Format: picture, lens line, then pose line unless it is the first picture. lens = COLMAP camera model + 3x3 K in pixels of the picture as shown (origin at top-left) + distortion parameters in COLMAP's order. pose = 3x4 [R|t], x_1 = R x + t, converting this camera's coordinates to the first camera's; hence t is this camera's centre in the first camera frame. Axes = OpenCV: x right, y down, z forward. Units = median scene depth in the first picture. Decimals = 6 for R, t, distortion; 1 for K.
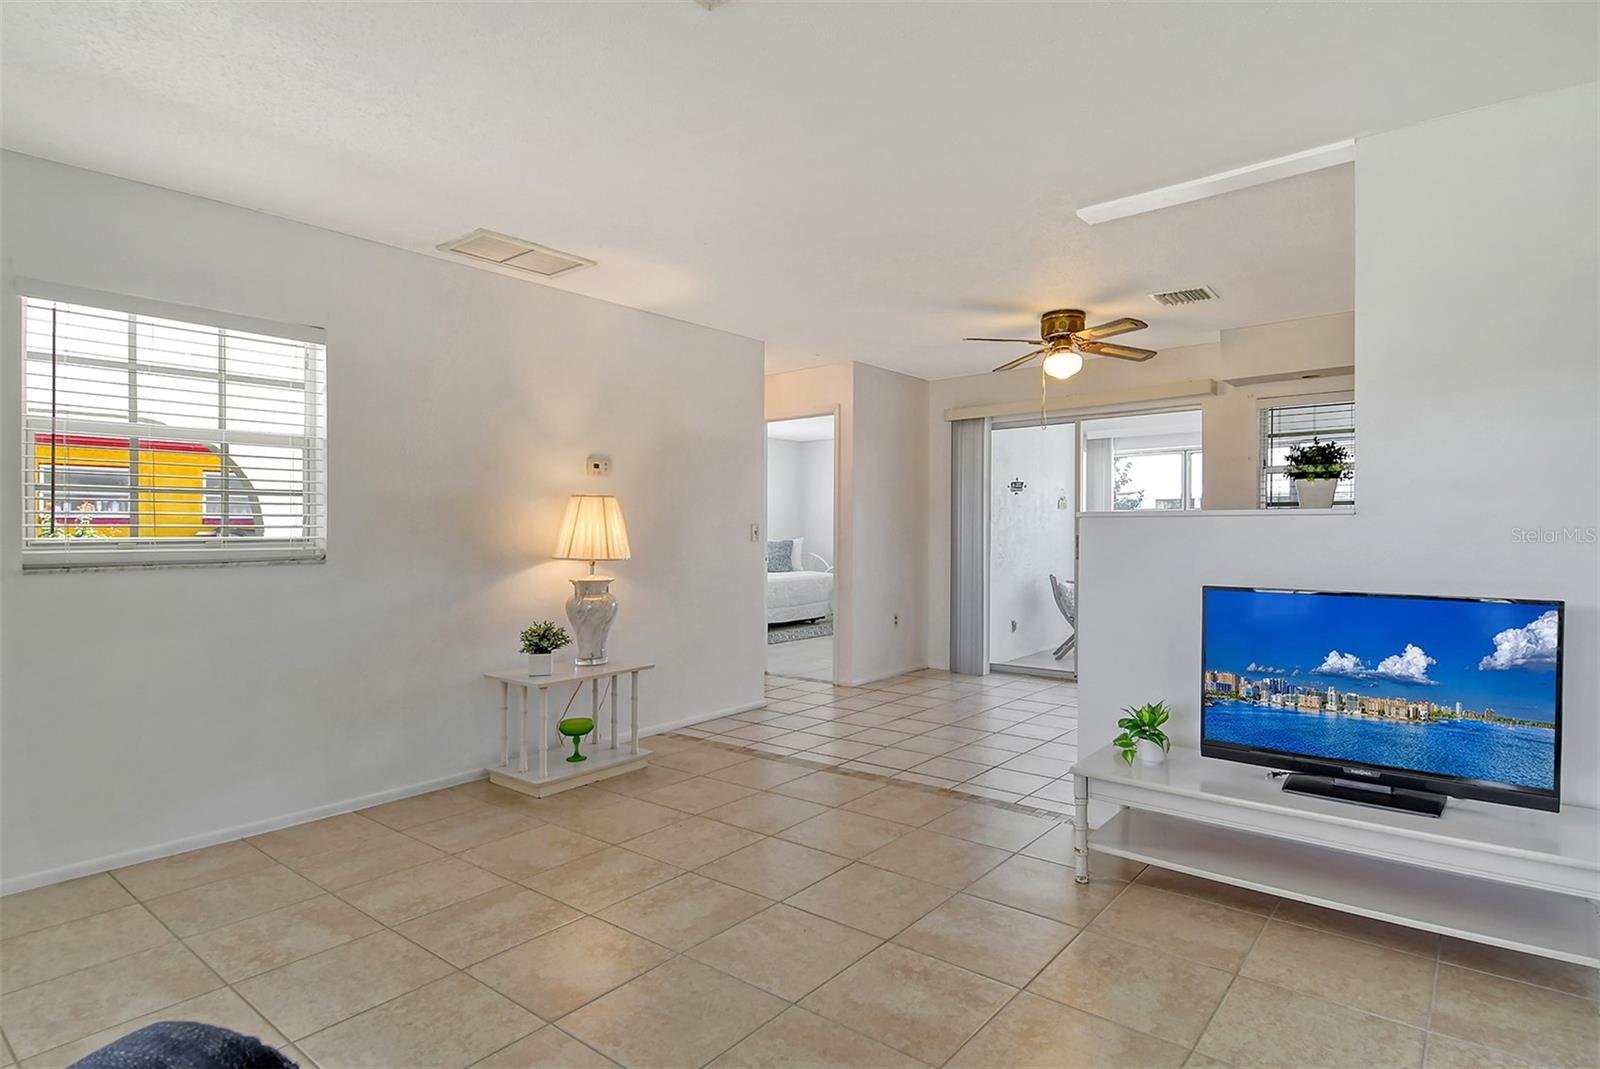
lens RADIAL K [[845.4, 0, 800.0], [0, 845.4, 534.5], [0, 0, 1]] dist [0.032687, 0.000422]
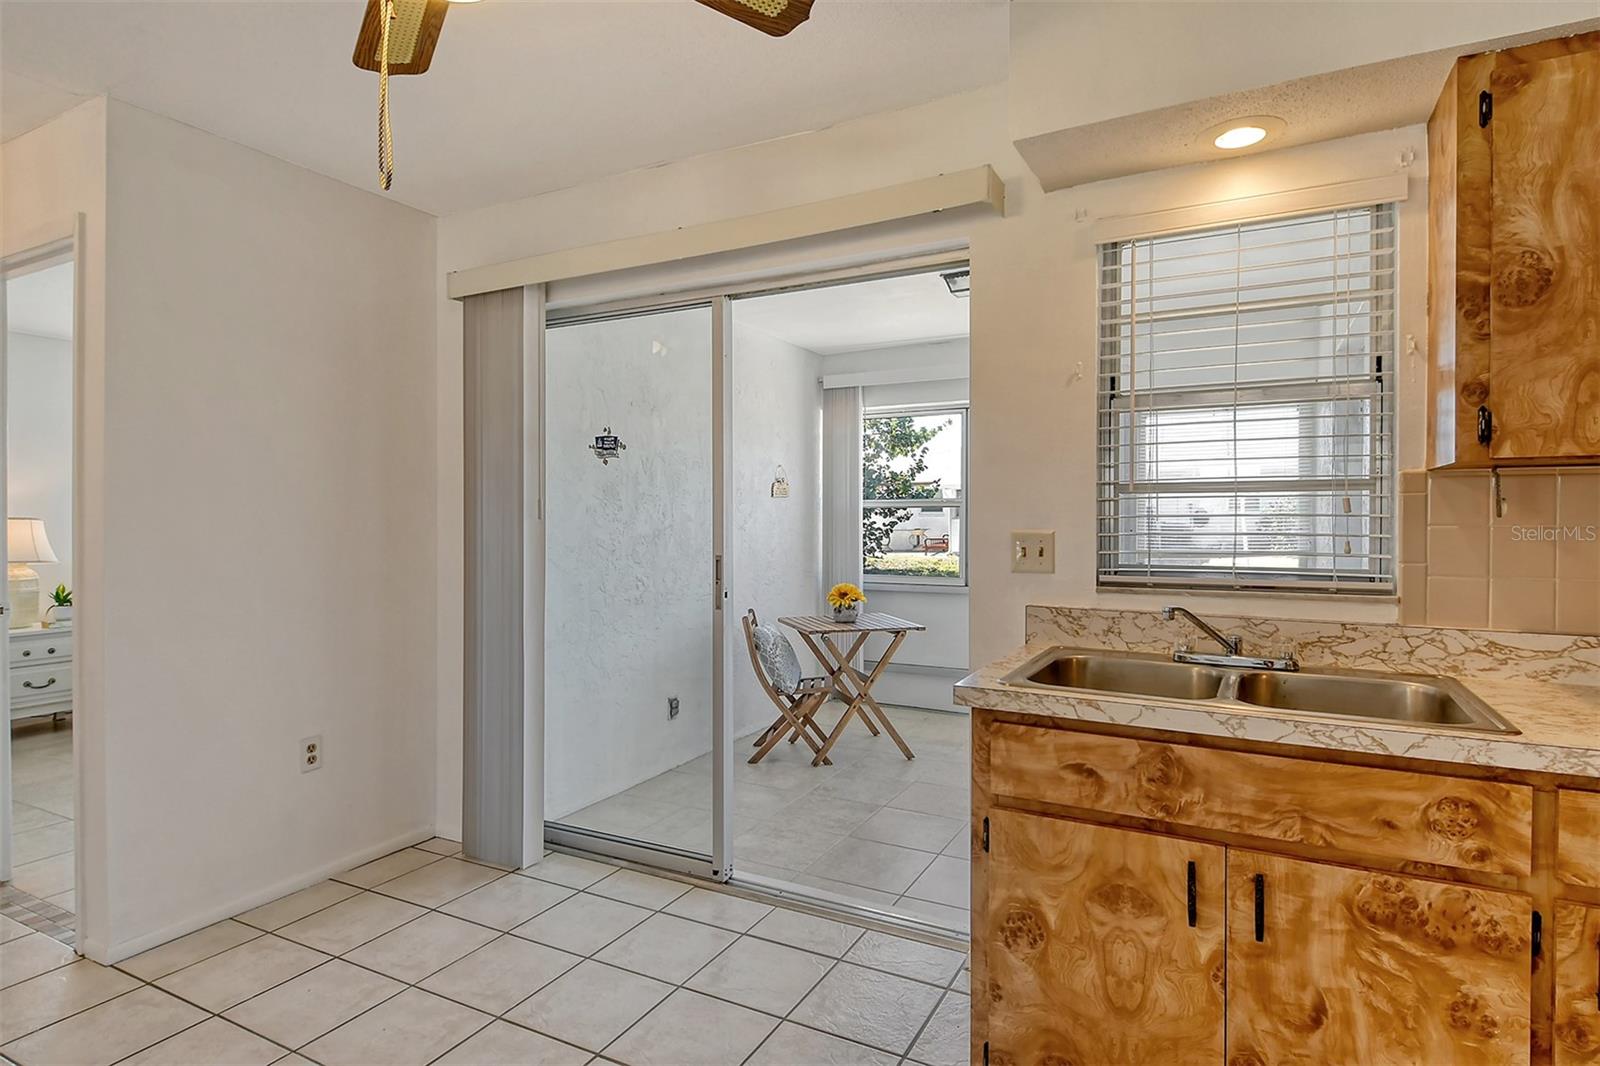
lens RADIAL K [[846.2, 0, 806.3], [0, 846.2, 522.1], [0, 0, 1]] dist [0.030323, -0.024665]
pose [[0.977479, 0.005375, 0.210965, 0.698701], [-0.005220, 0.999986, -0.001294, -0.041452], [-0.210968, 0.000164, 0.977493, 1.396945]]
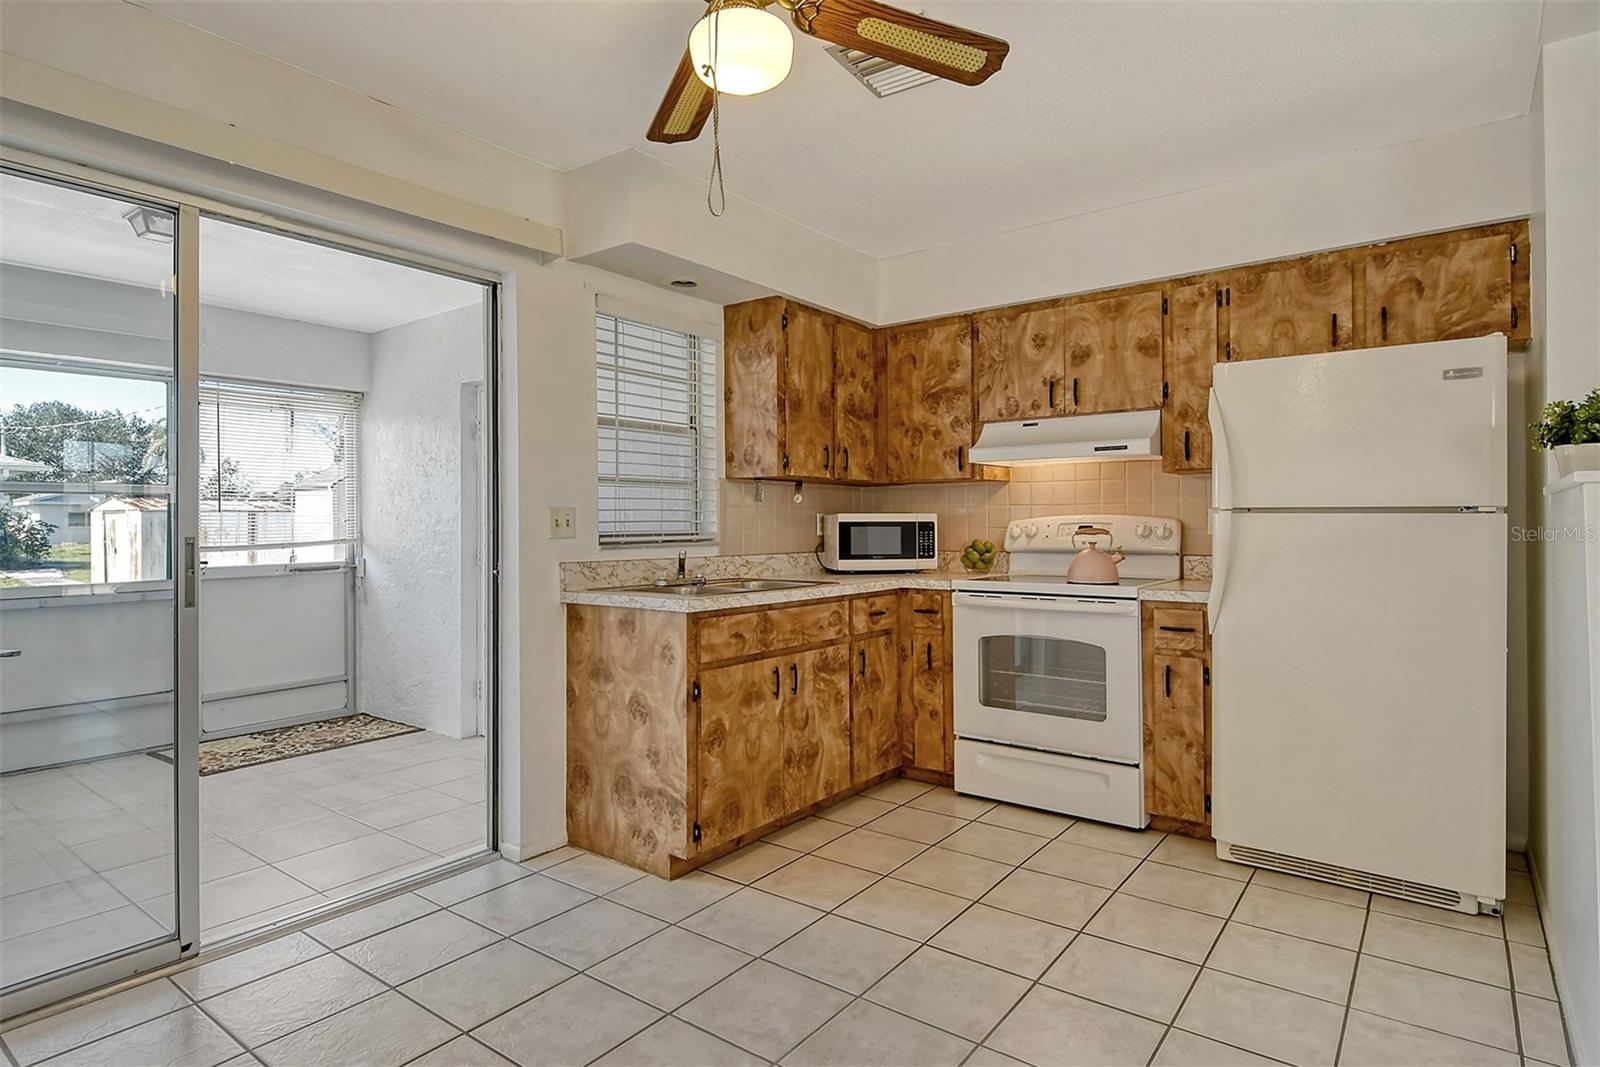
lens RADIAL K [[850.4, 0, 824.7], [0, 850.4, 516.4], [0, 0, 1]] dist [0.008756, -0.000678]
pose [[-0.065148, 0.016917, 0.997732, -0.100214], [0.010337, 0.999814, -0.016277, 0.001686], [-0.997822, 0.009253, -0.065311, 1.923563]]
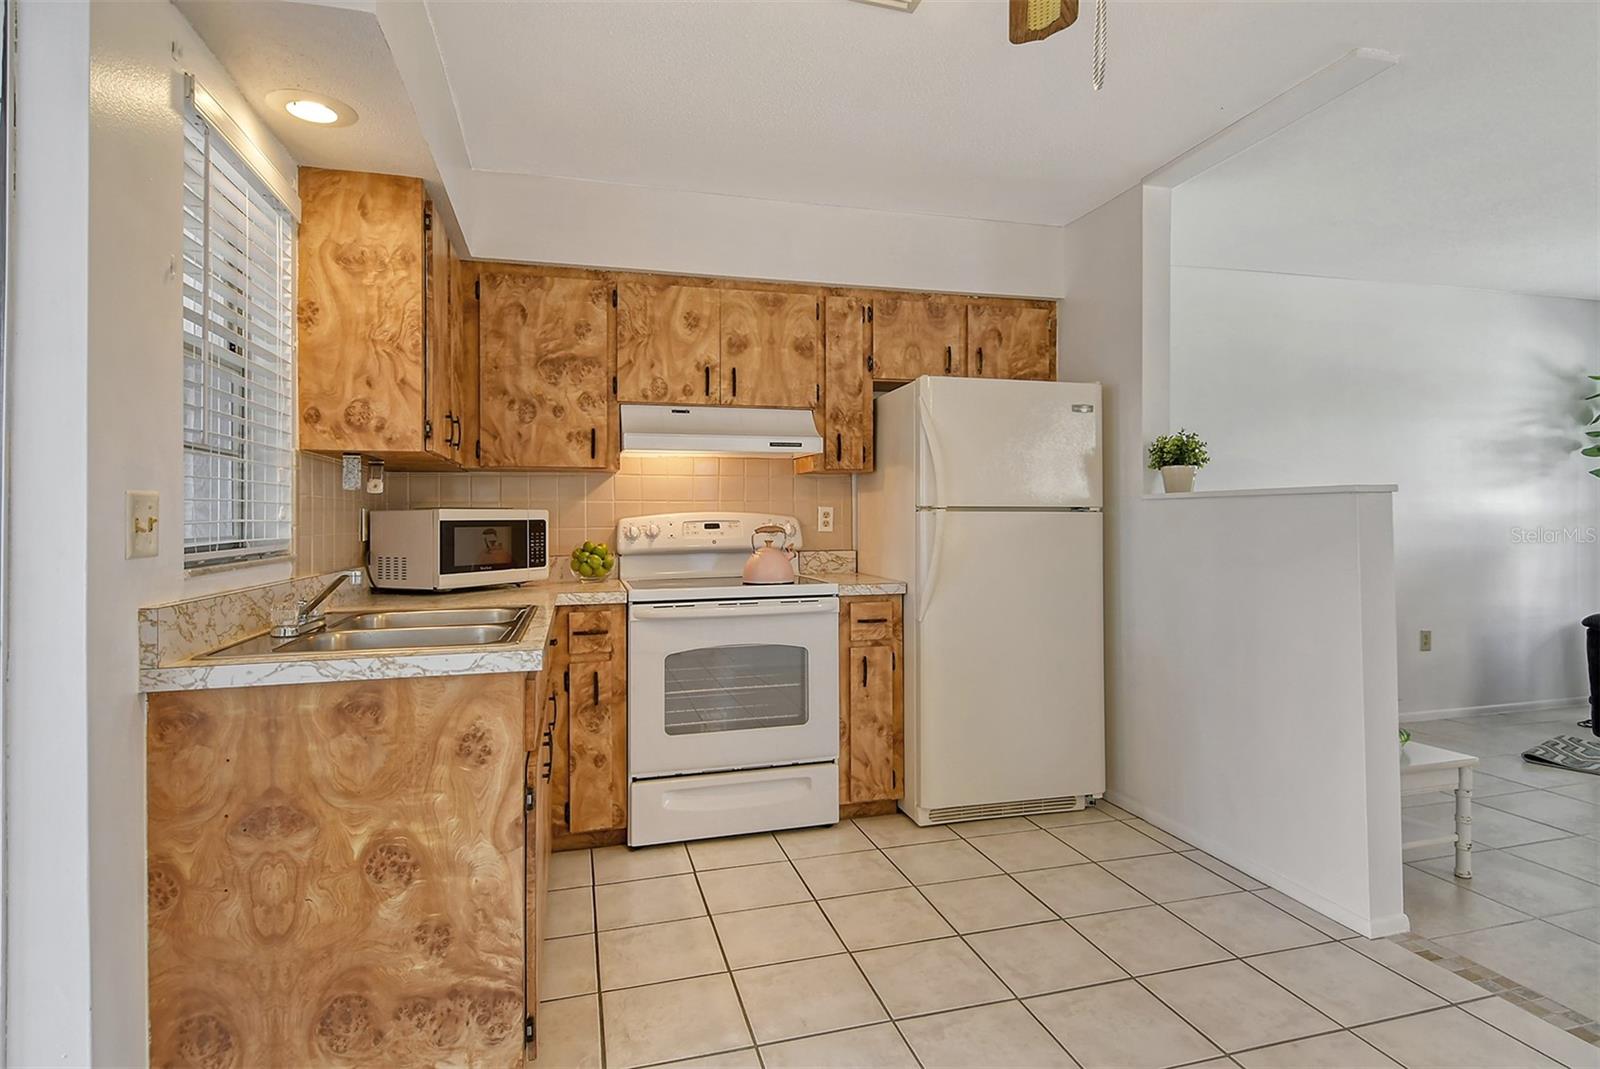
lens RADIAL K [[843.9, 0, 821.2], [0, 843.9, 507.7], [0, 0, 1]] dist [0.038731, -0.036628]
pose [[-0.830321, 0.019378, 0.556948, 0.425578], [0.016617, 0.999812, -0.010014, -0.010732], [-0.557037, 0.000940, -0.830487, 2.433894]]
